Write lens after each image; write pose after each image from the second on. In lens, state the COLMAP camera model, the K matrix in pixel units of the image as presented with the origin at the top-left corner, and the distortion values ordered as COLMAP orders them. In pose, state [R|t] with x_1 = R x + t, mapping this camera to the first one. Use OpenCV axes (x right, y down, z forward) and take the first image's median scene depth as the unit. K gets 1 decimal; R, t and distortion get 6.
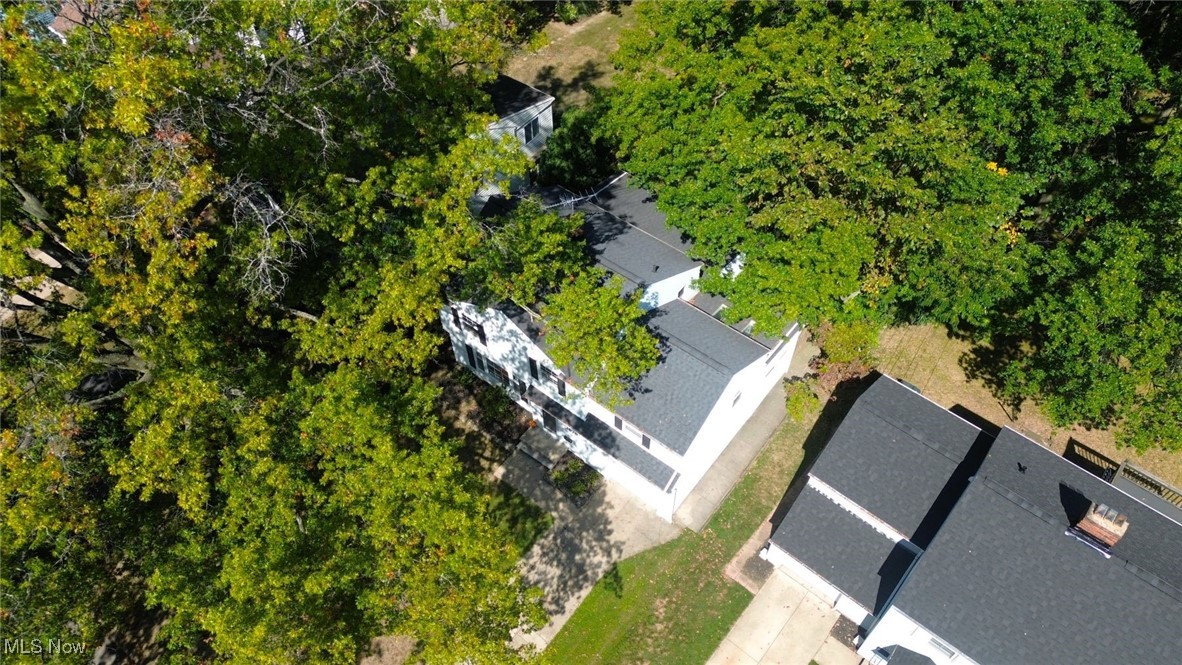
lens RADIAL K [[865.5, 0, 591.0], [0, 865.5, 332.5], [0, 0, 1]] dist [0.031978, -0.001723]
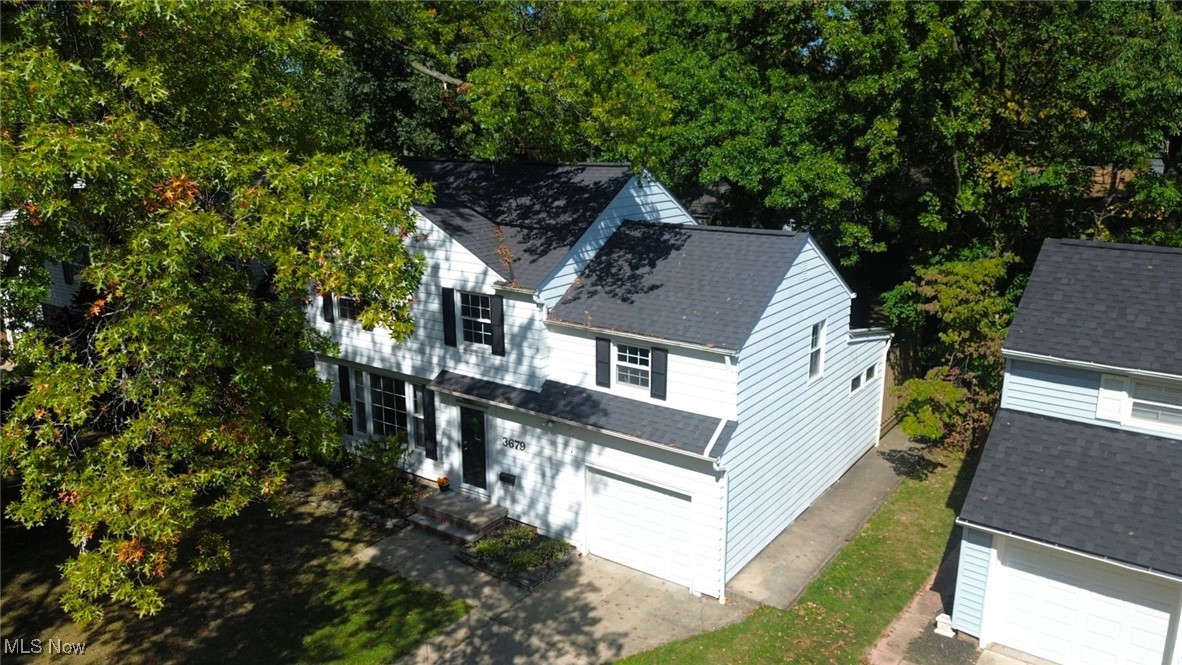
lens RADIAL K [[865.5, 0, 591.0], [0, 865.5, 332.5], [0, 0, 1]] dist [0.031978, -0.001723]
pose [[0.998905, 0.000027, 0.046794, -0.000171], [0.029803, 0.770569, -0.636660, 0.403559], [-0.036075, 0.637357, 0.769724, 0.555250]]
